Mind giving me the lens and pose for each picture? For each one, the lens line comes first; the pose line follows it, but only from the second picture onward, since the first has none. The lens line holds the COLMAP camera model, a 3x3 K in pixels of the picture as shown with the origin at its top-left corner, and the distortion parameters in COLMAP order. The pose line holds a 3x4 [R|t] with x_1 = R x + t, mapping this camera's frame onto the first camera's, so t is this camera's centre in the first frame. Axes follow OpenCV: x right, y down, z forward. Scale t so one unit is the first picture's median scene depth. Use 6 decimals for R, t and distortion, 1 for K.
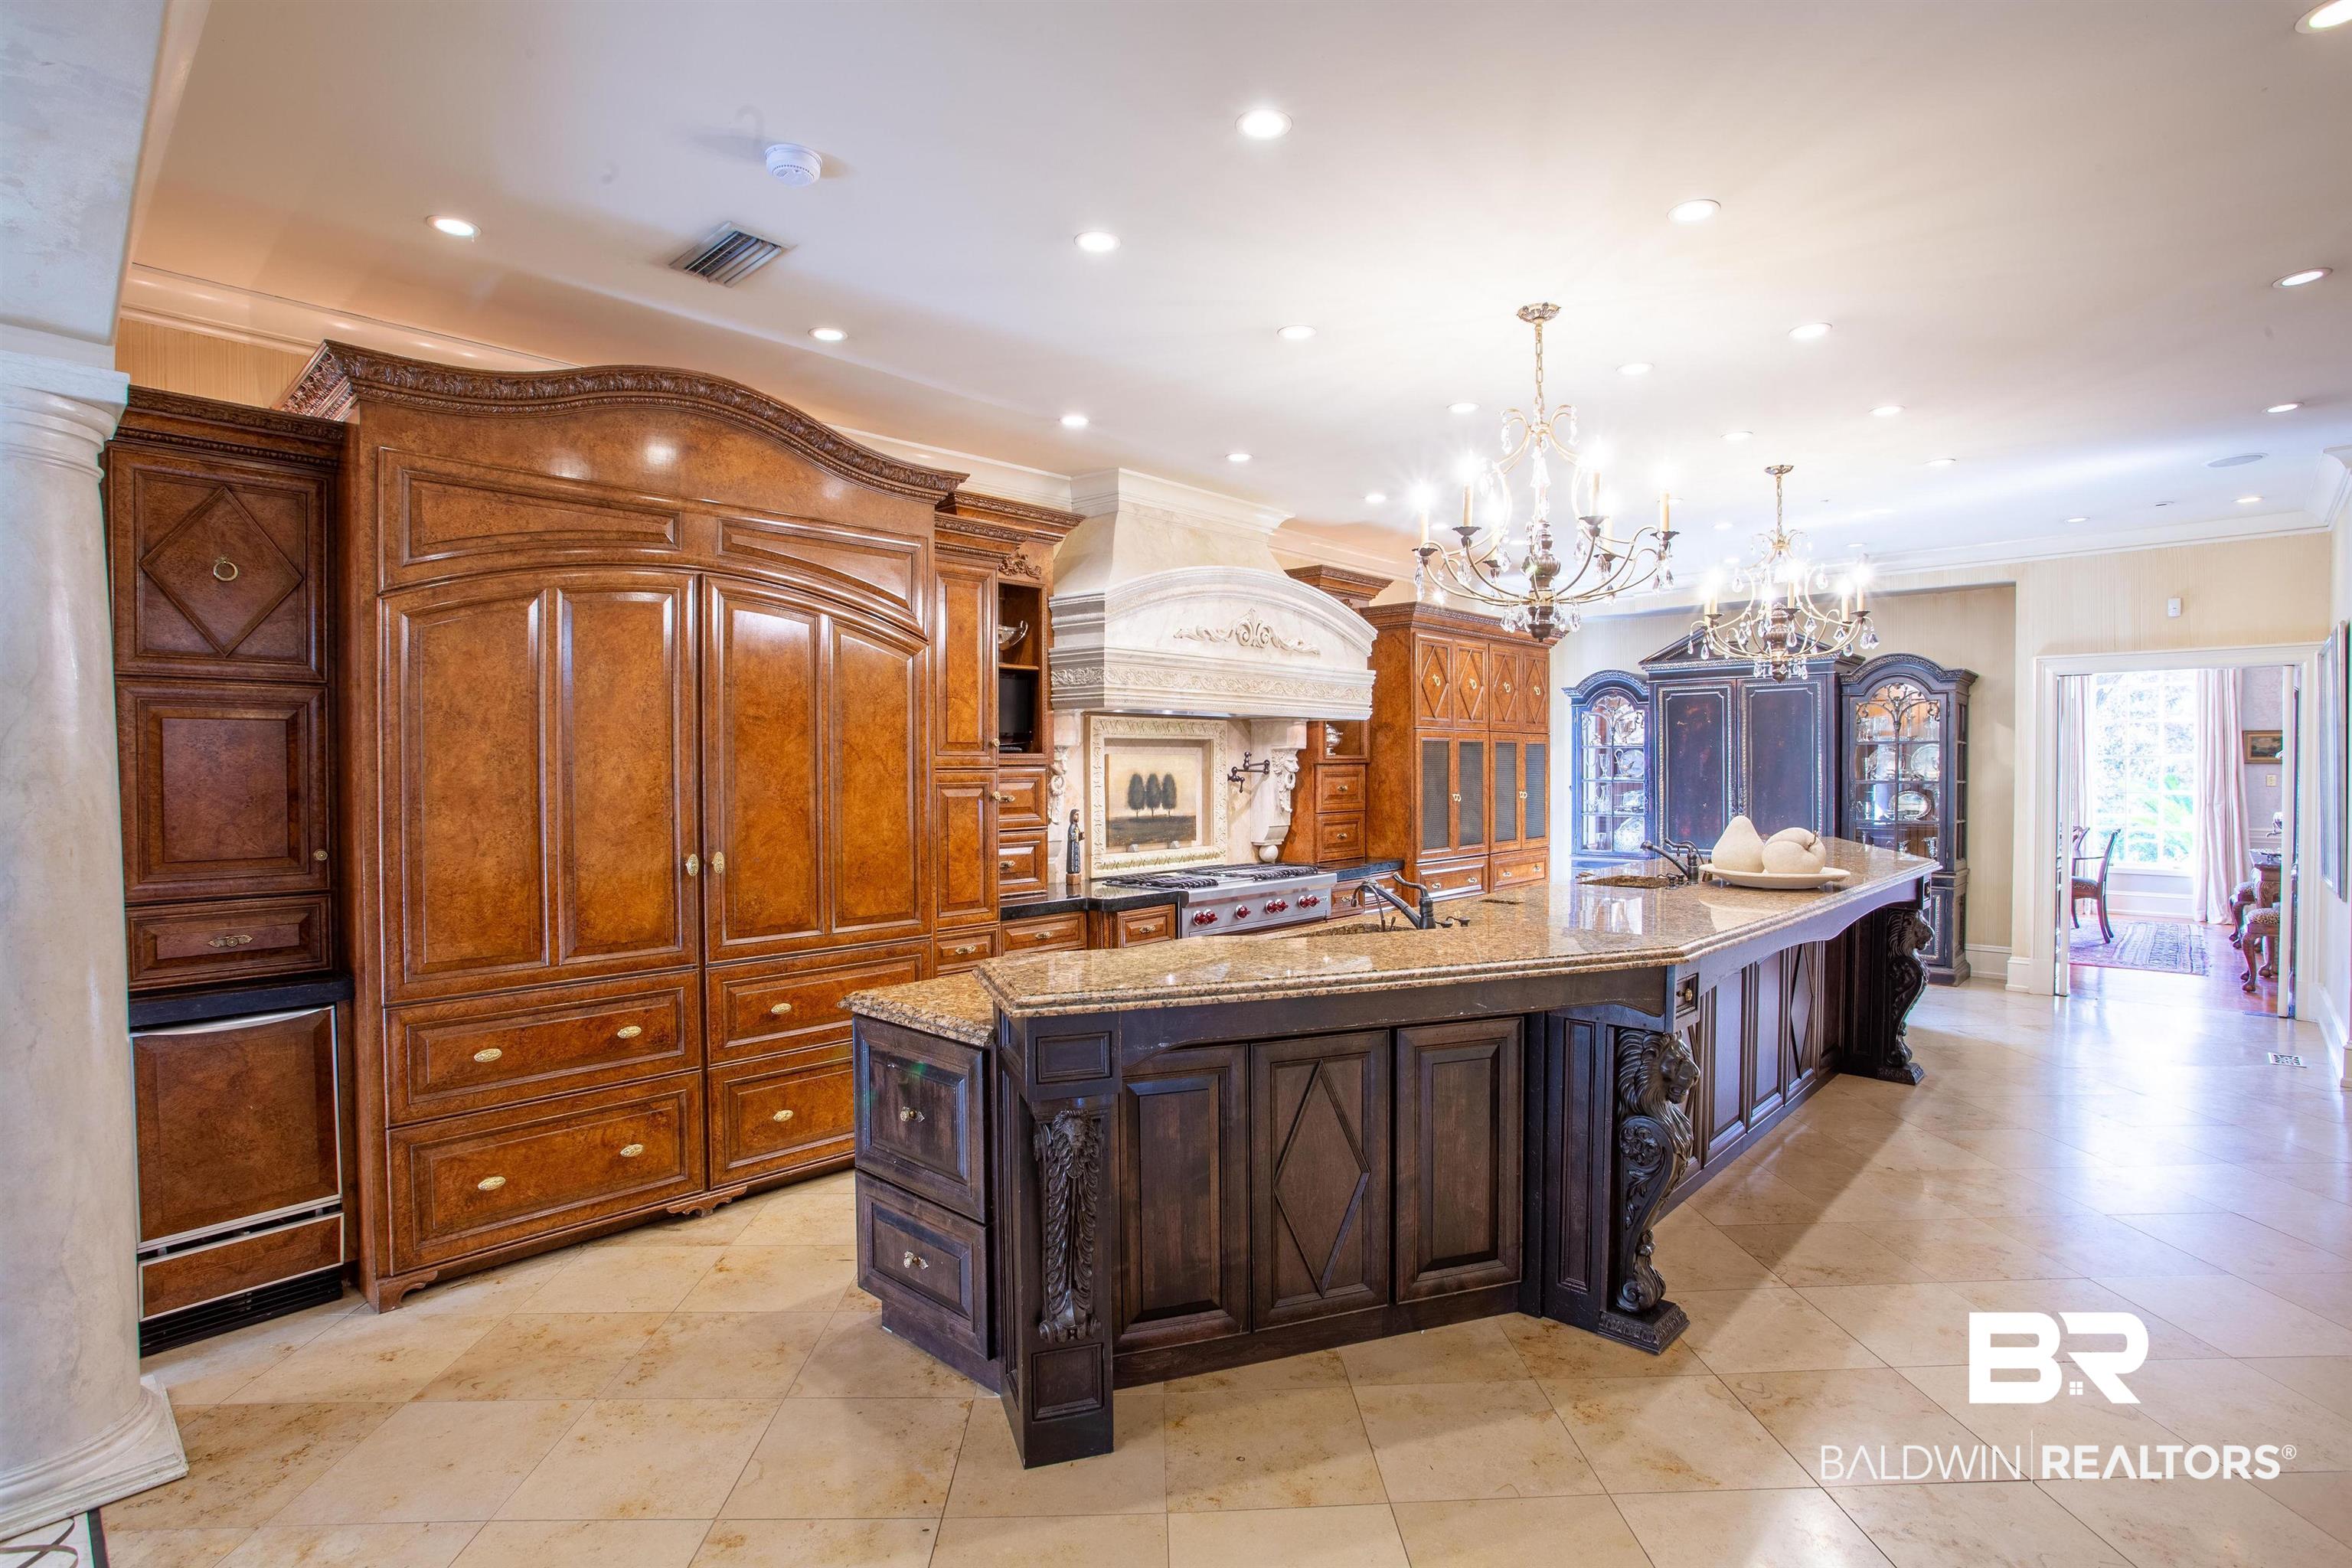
lens RADIAL K [[1157.9, 0, 1176.0], [0, 1157.9, 784.0], [0, 0, 1]] dist [-0.073806, 0.033601]
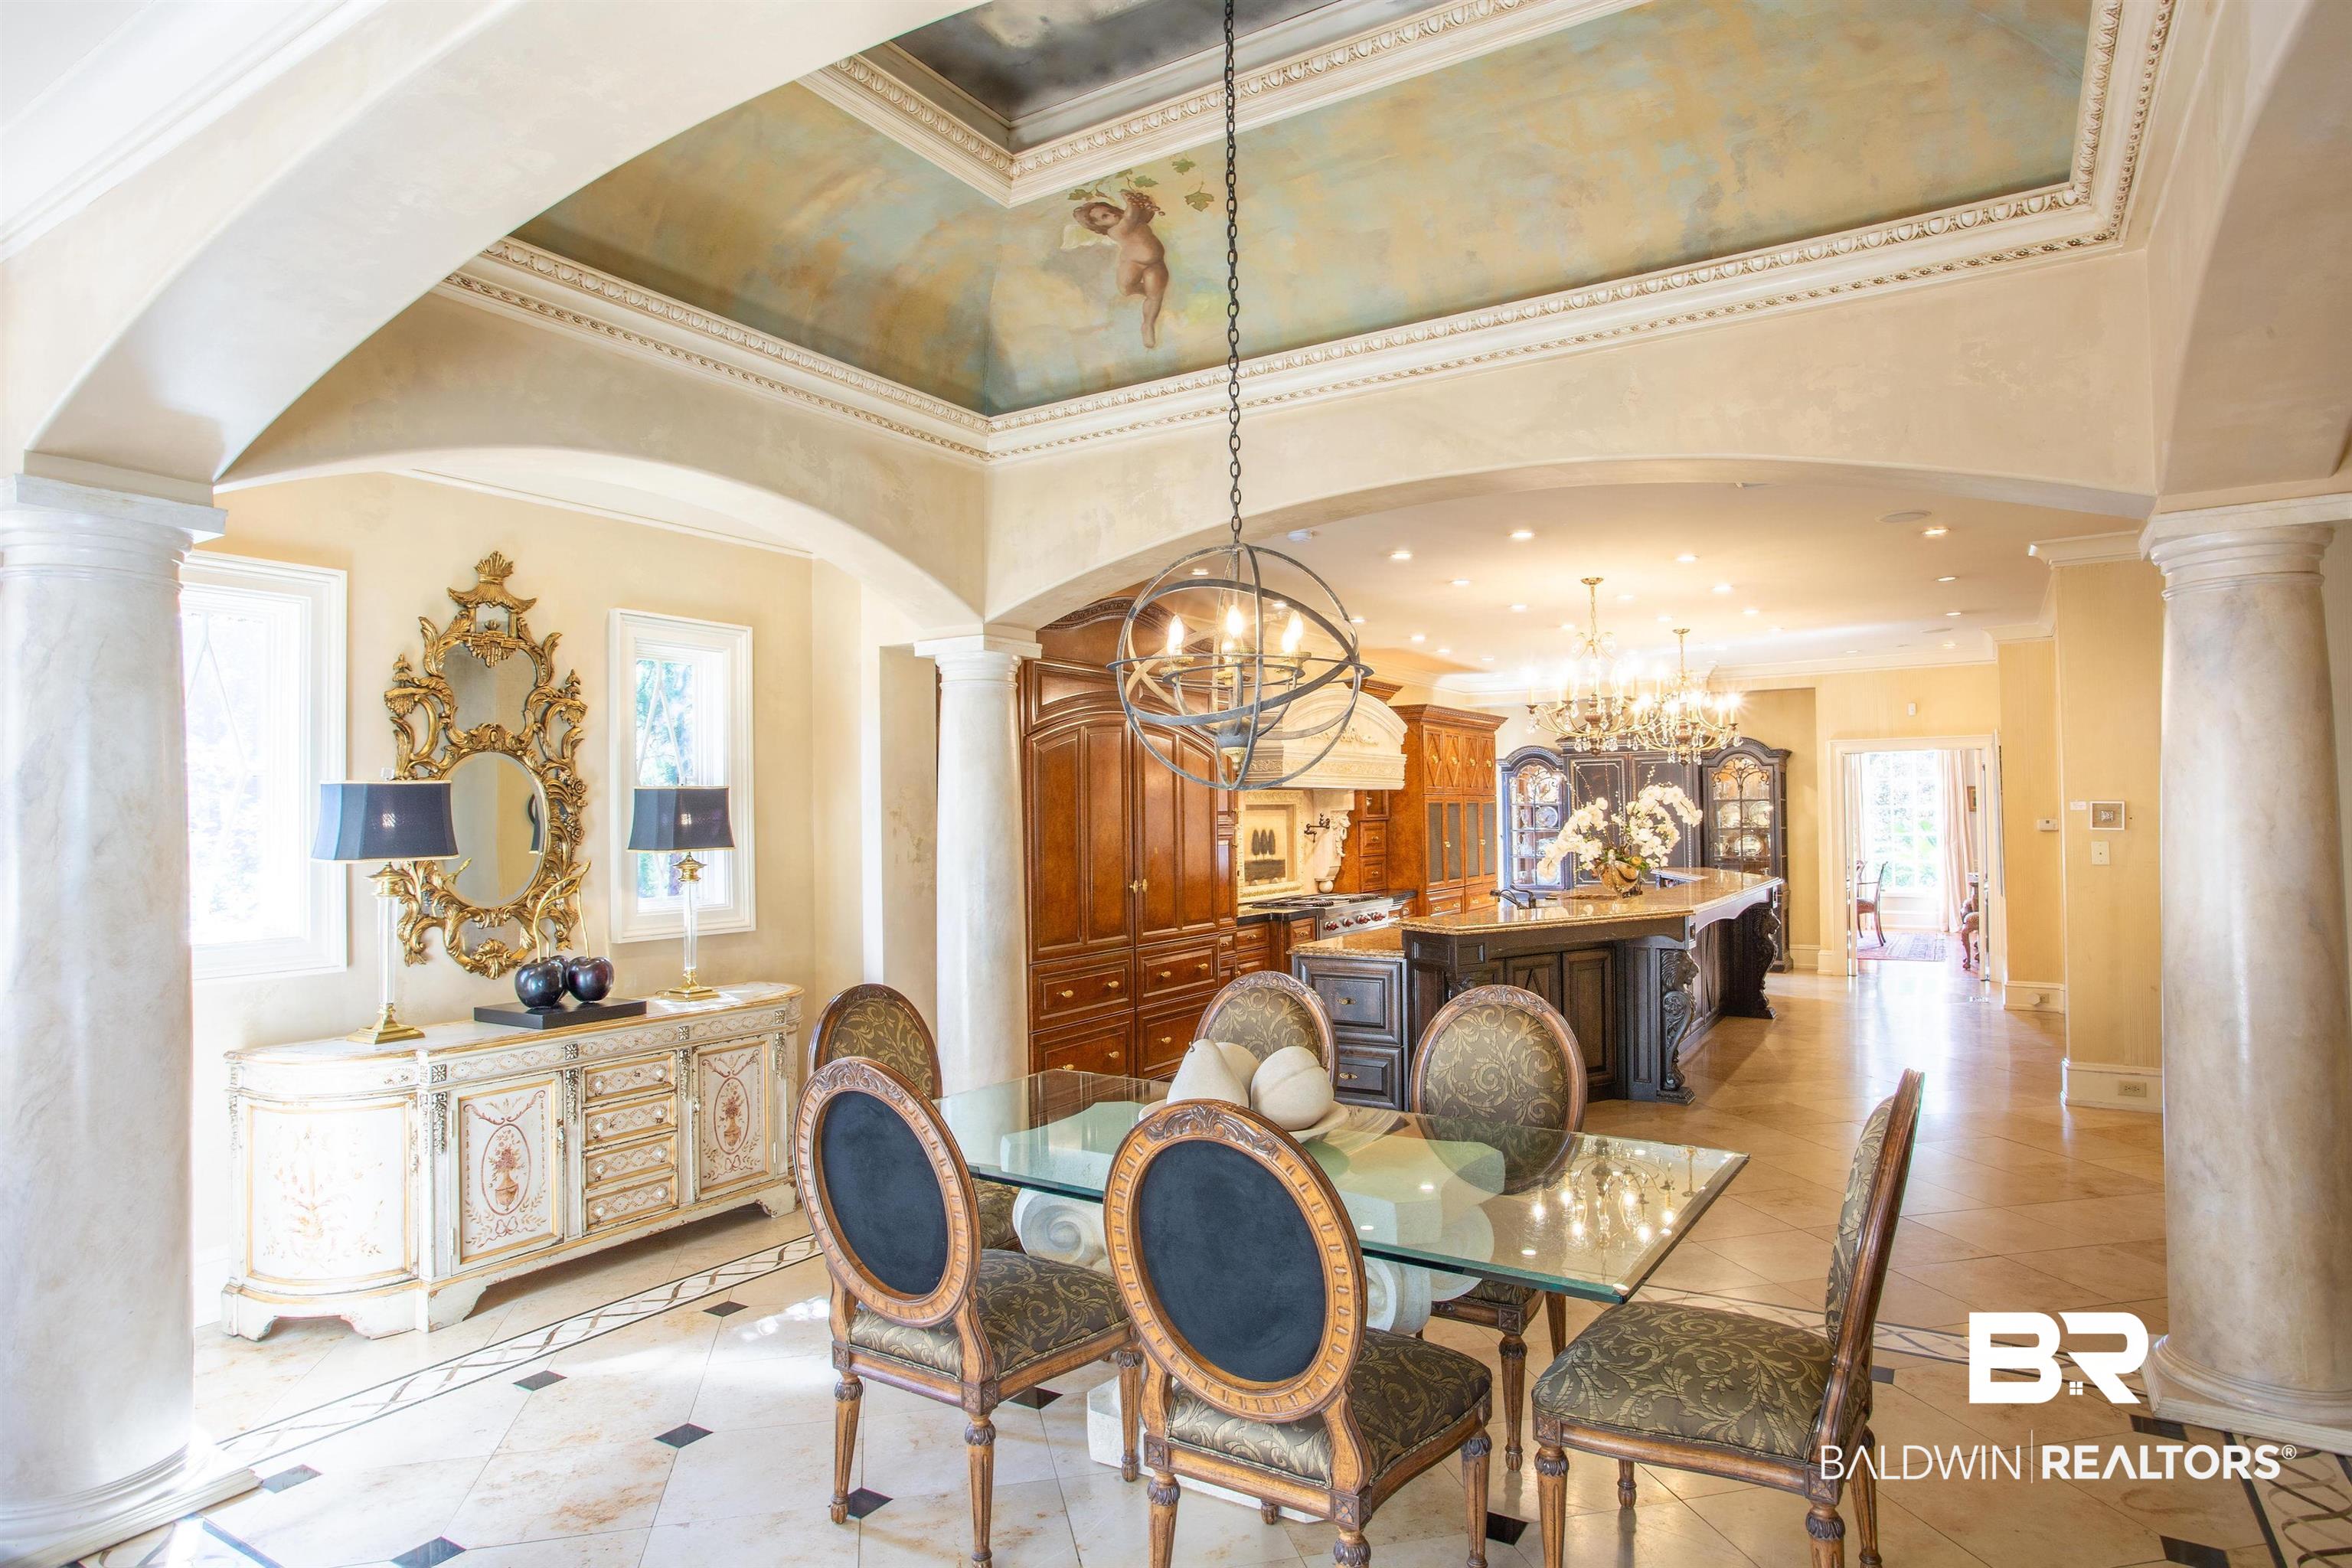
lens RADIAL K [[1278.1, 0, 1176.0], [0, 1278.1, 784.0], [0, 0, 1]] dist [-0.052756, 0.000466]
pose [[0.983600, -0.005205, 0.180289, -0.367449], [0.012871, 0.999061, -0.041375, -0.001176], [-0.179905, 0.043017, 0.982743, -0.458239]]
